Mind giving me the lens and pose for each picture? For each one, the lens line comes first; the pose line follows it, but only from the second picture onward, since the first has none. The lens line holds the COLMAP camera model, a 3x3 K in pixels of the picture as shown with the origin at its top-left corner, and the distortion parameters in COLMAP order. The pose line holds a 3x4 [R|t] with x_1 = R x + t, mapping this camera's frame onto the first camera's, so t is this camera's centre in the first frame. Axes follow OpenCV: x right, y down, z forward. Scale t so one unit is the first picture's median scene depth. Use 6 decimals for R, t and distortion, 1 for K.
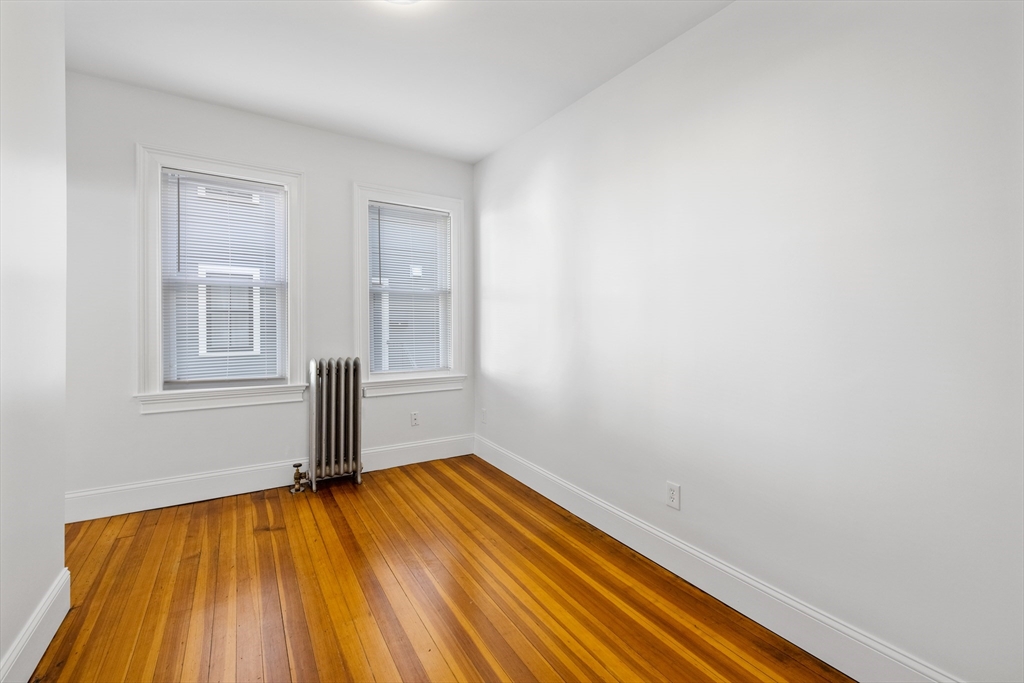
lens RADIAL K [[425.2, 0, 514.5], [0, 425.2, 313.0], [0, 0, 1]] dist [-0.000917, -0.000384]
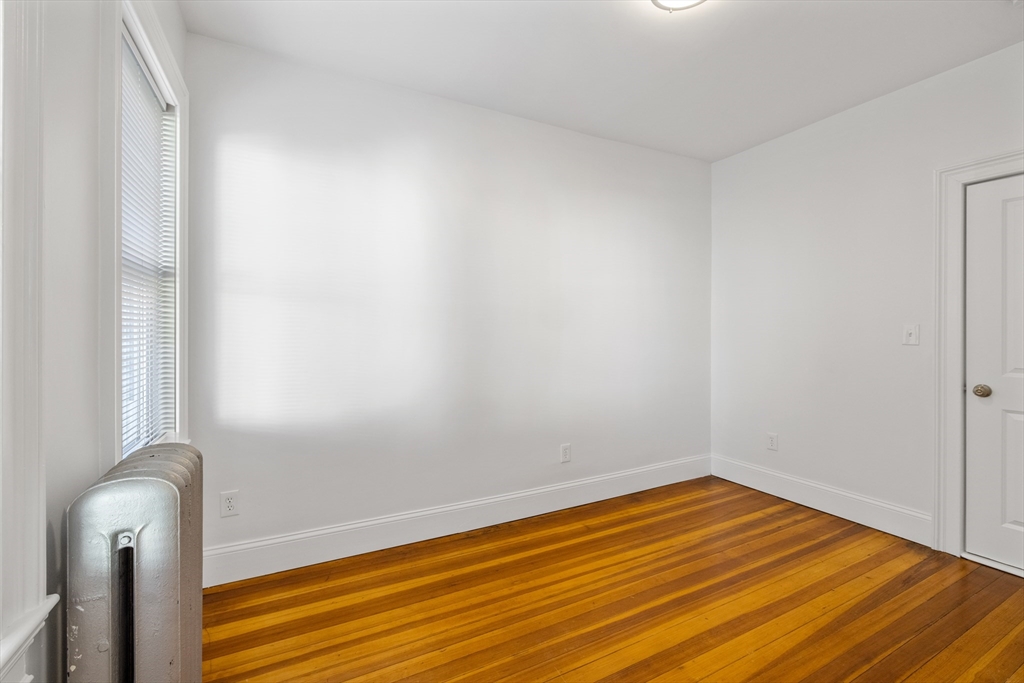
lens RADIAL K [[425.2, 0, 508.8], [0, 425.2, 332.6], [0, 0, 1]] dist [-0.000917, -0.000384]
pose [[0.099175, -0.014581, 0.994963, -0.800025], [-0.017494, 0.999713, 0.016395, 0.015782], [-0.994916, -0.019032, 0.098891, 0.837016]]
